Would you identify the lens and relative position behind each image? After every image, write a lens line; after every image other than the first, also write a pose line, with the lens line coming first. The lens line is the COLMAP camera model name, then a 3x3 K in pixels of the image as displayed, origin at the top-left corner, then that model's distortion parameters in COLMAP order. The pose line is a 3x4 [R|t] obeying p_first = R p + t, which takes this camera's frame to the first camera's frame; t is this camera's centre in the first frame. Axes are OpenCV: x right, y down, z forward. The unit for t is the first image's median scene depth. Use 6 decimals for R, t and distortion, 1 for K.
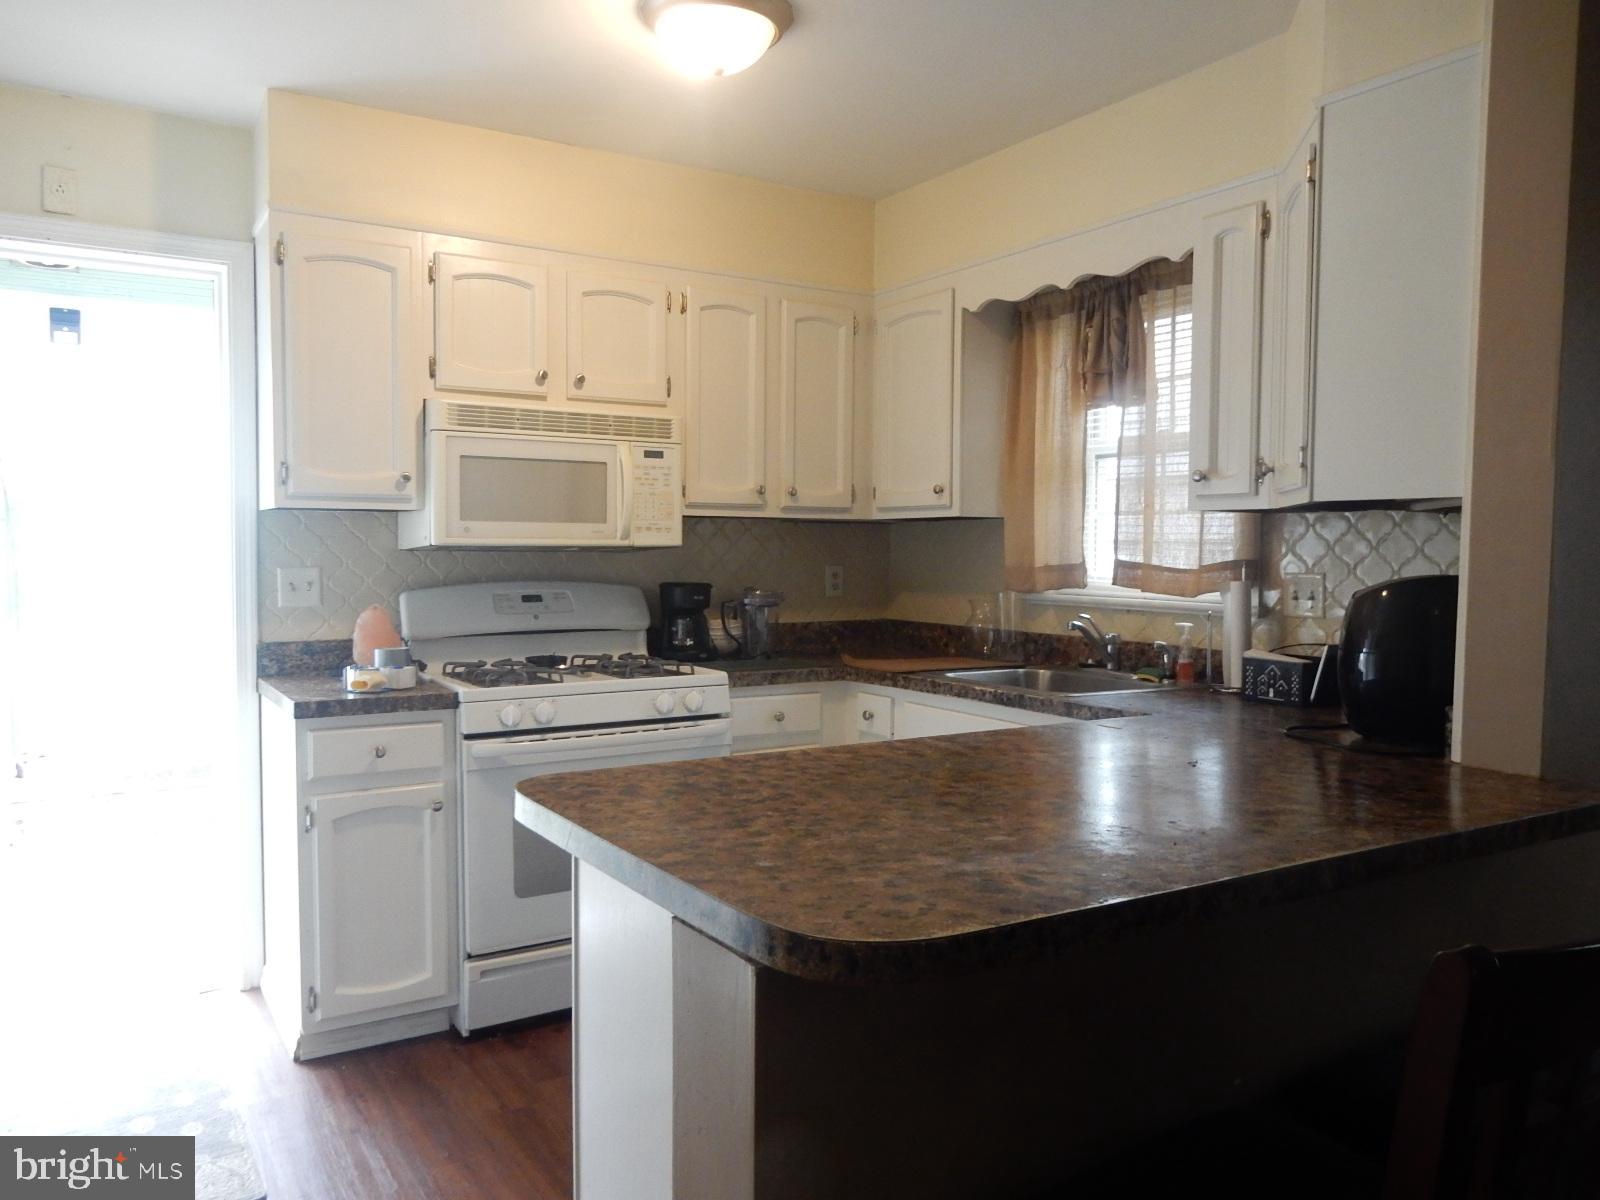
lens RADIAL K [[1193.9, 0, 800.0], [0, 1193.9, 600.0], [0, 0, 1]] dist [0.000771, -0.001469]
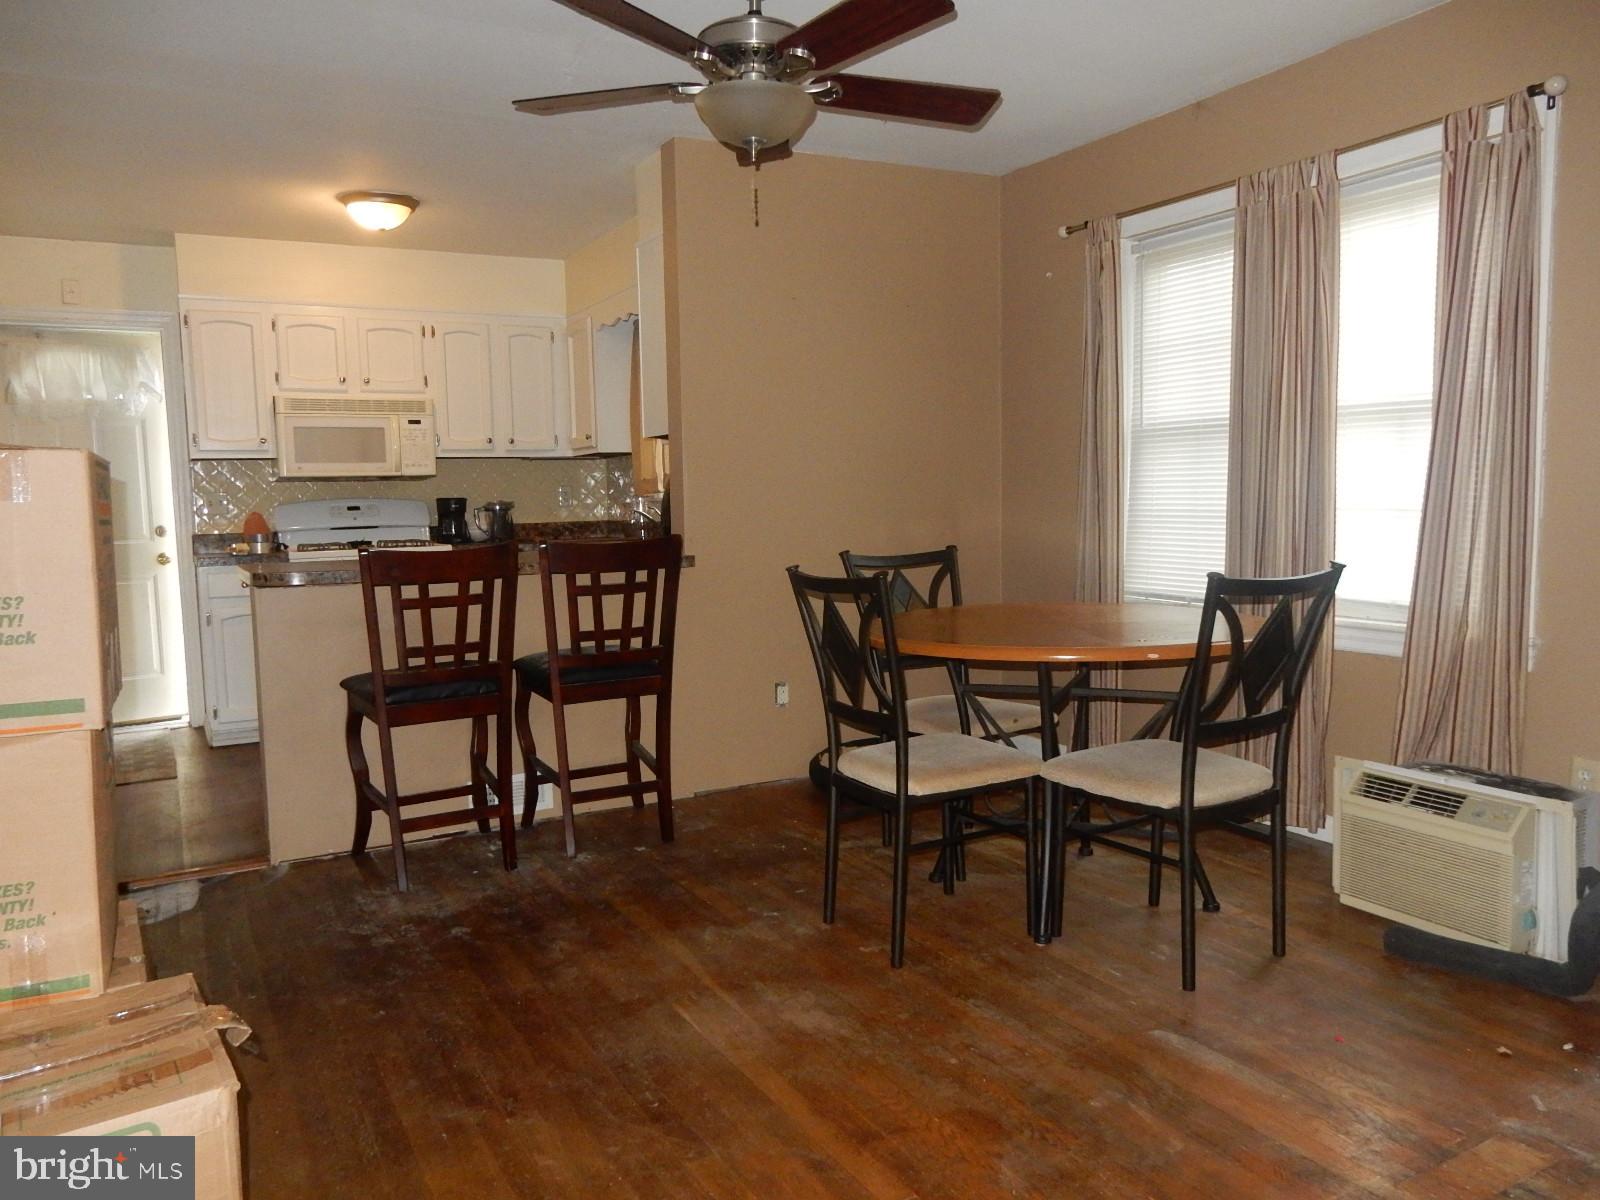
lens RADIAL K [[1193.9, 0, 800.0], [0, 1193.9, 600.0], [0, 0, 1]] dist [0.000771, -0.001469]
pose [[0.997600, -0.025380, -0.064428, 0.546168], [0.028226, 0.998648, 0.043654, 0.076759], [0.063233, -0.045368, 0.996967, -0.707723]]
